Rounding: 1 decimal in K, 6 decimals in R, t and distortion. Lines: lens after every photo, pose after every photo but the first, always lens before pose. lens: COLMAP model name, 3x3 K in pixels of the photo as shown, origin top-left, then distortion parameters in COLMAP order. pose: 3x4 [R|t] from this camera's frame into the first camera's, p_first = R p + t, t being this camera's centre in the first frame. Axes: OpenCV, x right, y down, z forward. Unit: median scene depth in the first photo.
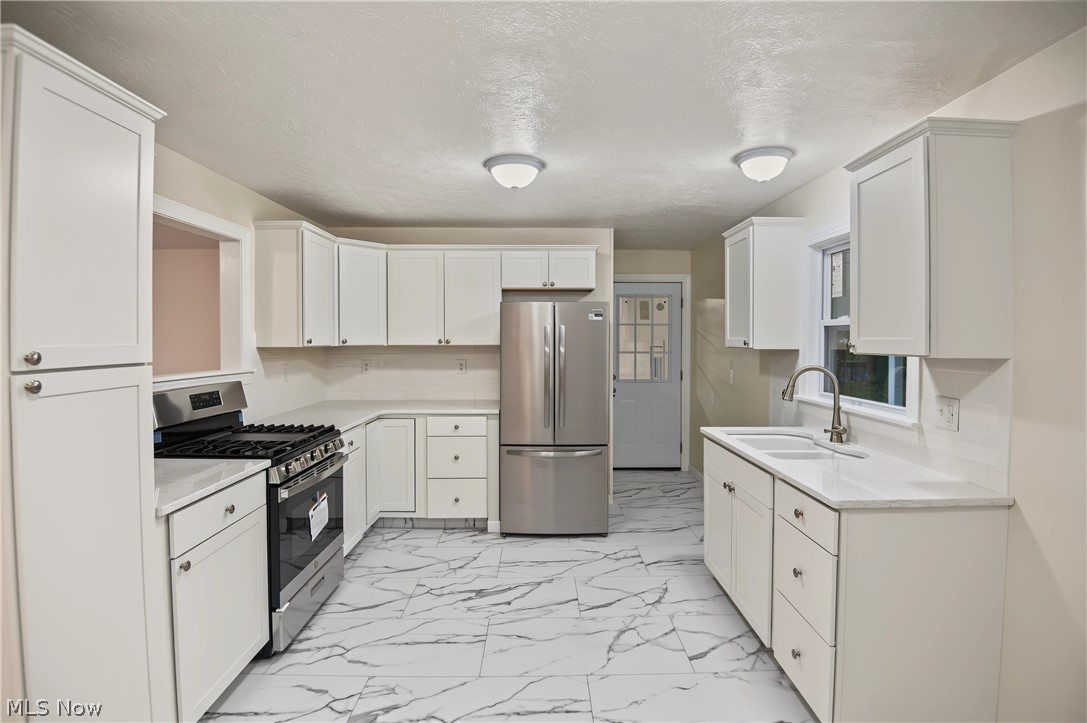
lens RADIAL K [[526.2, 0, 546.4], [0, 526.2, 342.6], [0, 0, 1]] dist [0.000279, -0.027451]
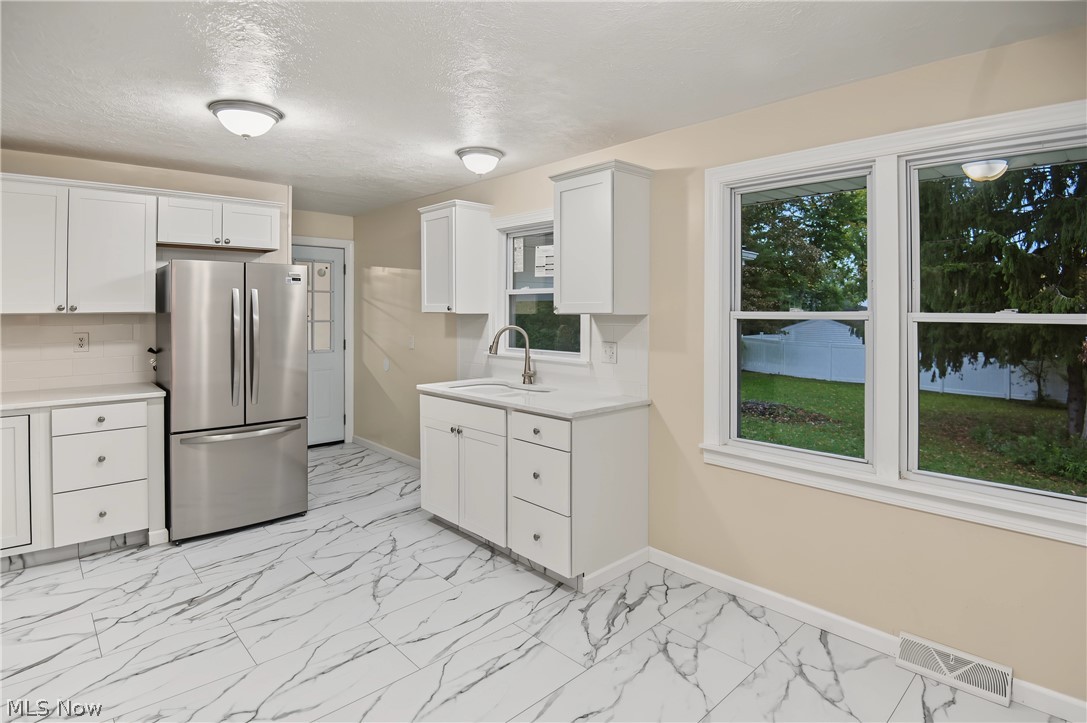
lens RADIAL K [[570.5, 0, 563.7], [0, 570.5, 309.4], [0, 0, 1]] dist [0.000498, -0.016913]
pose [[0.729500, -0.000939, 0.683980, -0.292447], [0.007423, 0.999951, -0.006544, 0.013180], [-0.683941, 0.009851, 0.729471, -0.076372]]
